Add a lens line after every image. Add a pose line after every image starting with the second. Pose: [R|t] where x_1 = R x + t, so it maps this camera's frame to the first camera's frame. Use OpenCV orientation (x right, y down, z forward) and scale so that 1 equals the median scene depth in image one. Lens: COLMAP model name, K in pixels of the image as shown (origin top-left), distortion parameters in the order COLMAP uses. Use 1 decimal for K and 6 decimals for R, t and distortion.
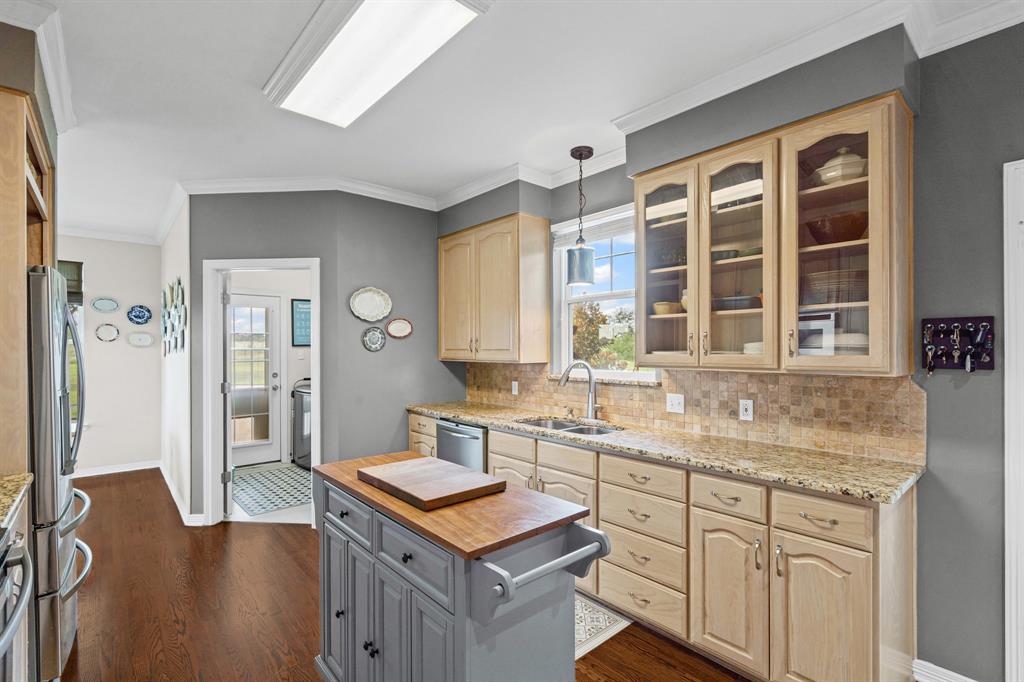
lens RADIAL K [[474.6, 0, 503.7], [0, 474.6, 349.8], [0, 0, 1]] dist [-0.002516, 0.001130]
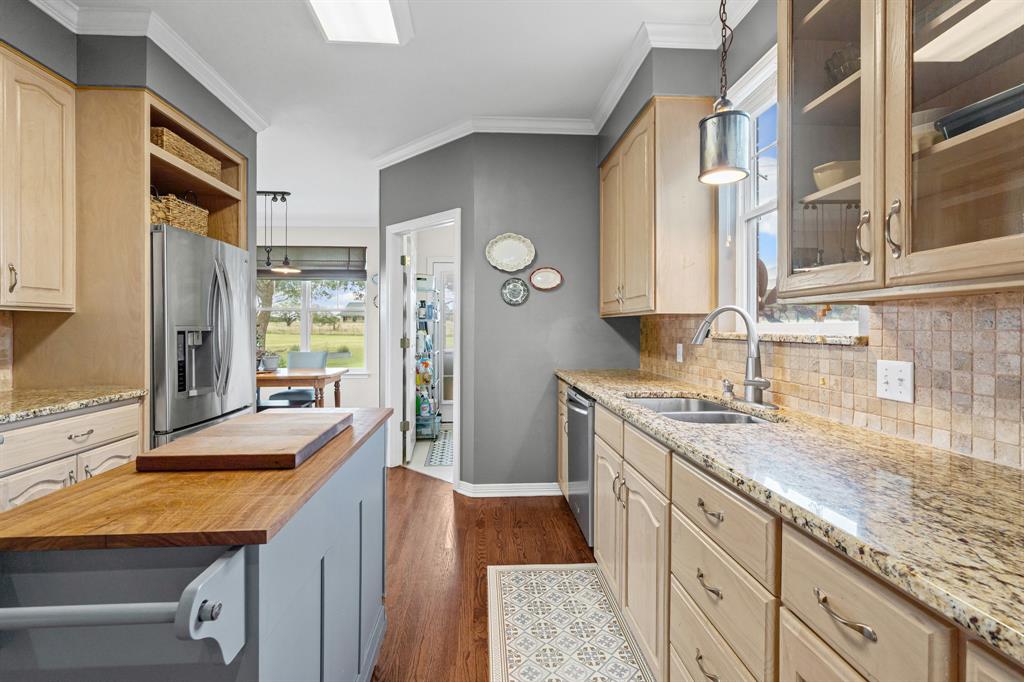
lens RADIAL K [[474.6, 0, 500.6], [0, 474.6, 328.0], [0, 0, 1]] dist [-0.002516, 0.001130]
pose [[0.790778, 0.003137, -0.612095, 0.302563], [-0.004803, 0.999988, -0.001080, 0.056032], [0.612084, 0.003794, 0.790783, 0.341846]]
